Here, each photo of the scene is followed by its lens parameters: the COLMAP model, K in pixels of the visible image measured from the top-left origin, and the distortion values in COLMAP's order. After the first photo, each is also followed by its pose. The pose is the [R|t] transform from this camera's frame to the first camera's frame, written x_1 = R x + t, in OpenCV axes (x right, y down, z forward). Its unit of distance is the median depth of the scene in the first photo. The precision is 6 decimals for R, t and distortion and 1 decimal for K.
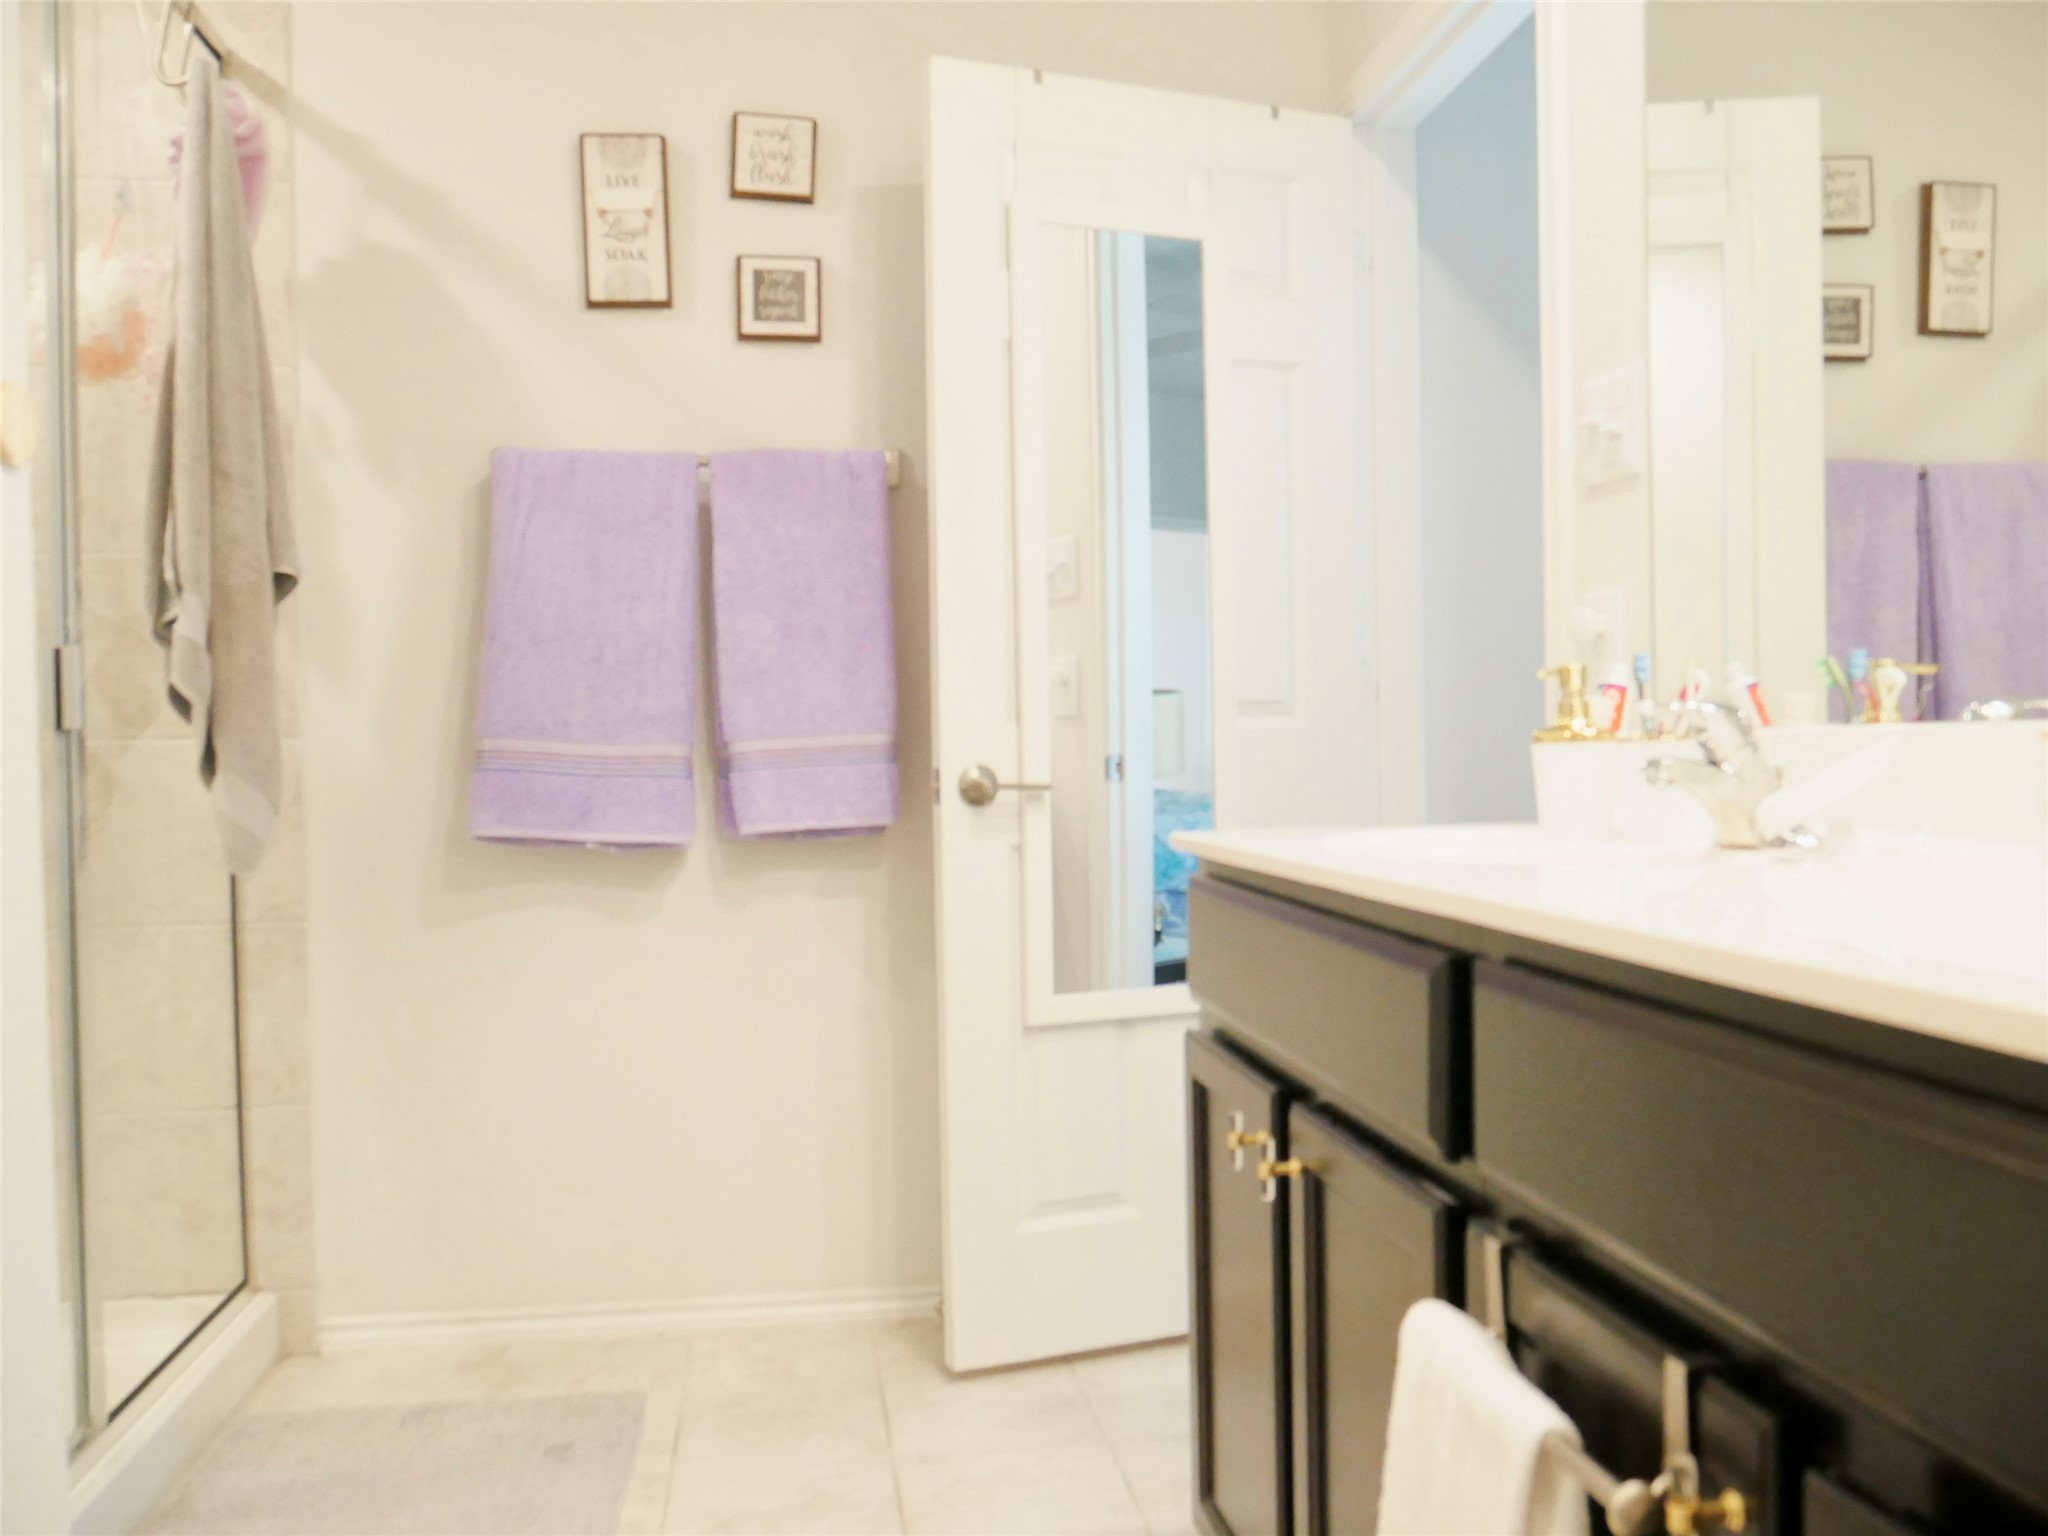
lens RADIAL K [[1673.9, 0, 1024.0], [0, 1673.9, 768.0], [0, 0, 1]] dist [-0.037854, 0.012398]
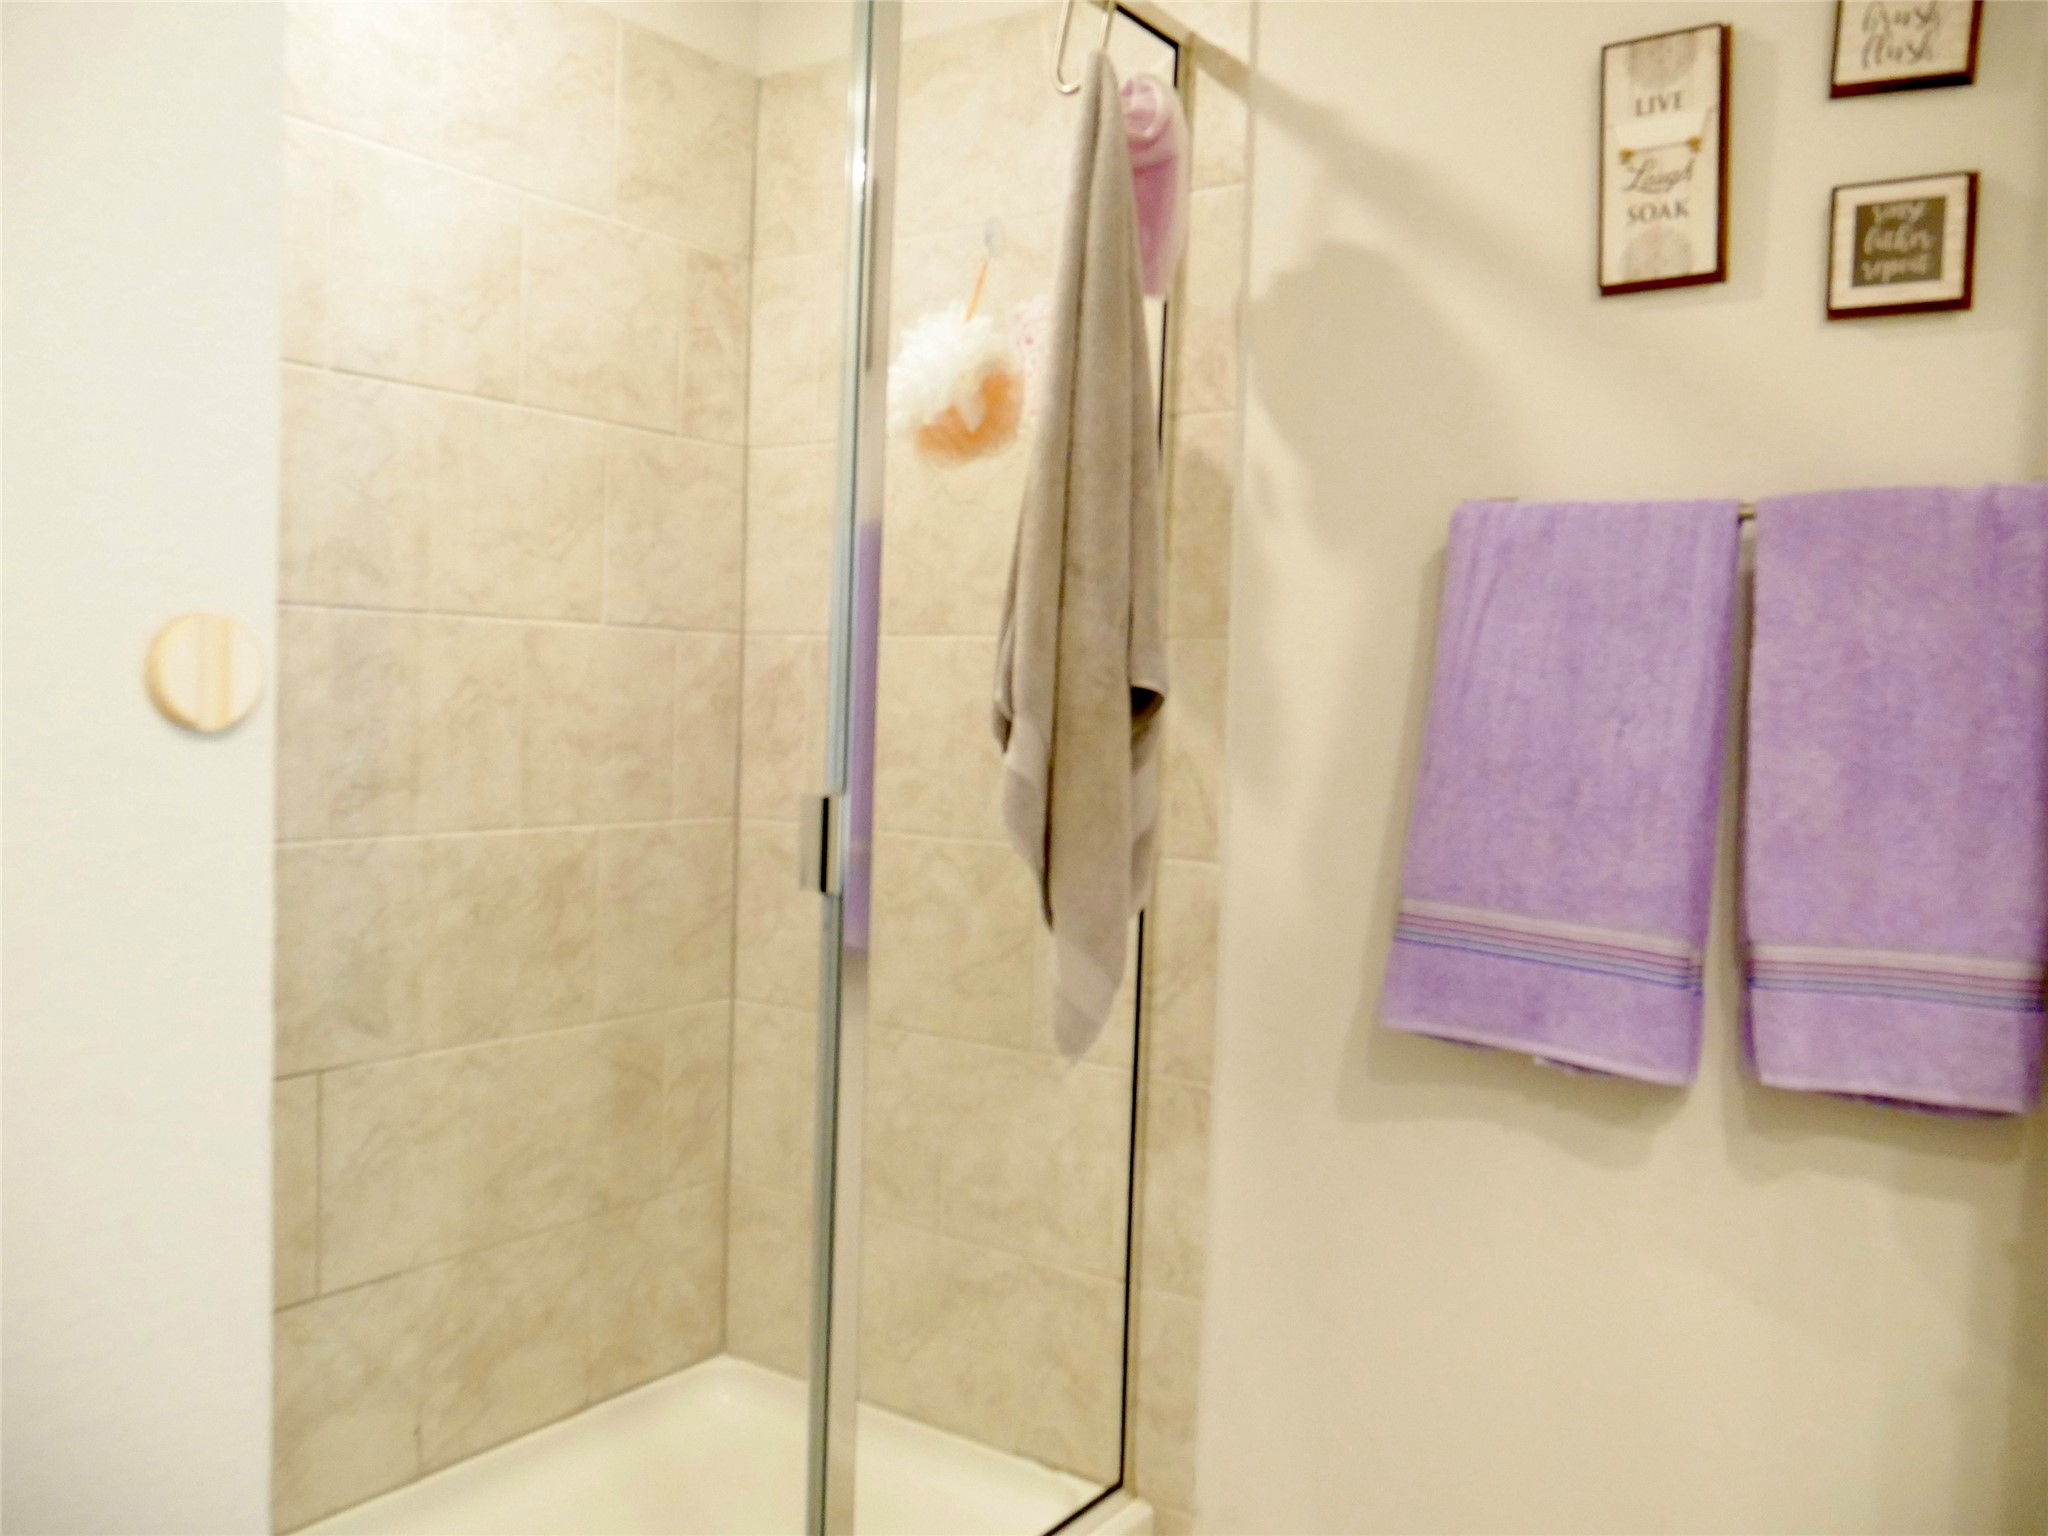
lens RADIAL K [[1673.9, 0, 1024.0], [0, 1673.9, 768.0], [0, 0, 1]] dist [-0.037854, 0.012398]
pose [[0.721903, 0.075105, -0.687907, 0.060570], [-0.055403, 0.997175, 0.050729, -0.099890], [0.689773, 0.001491, 0.724024, 0.325192]]
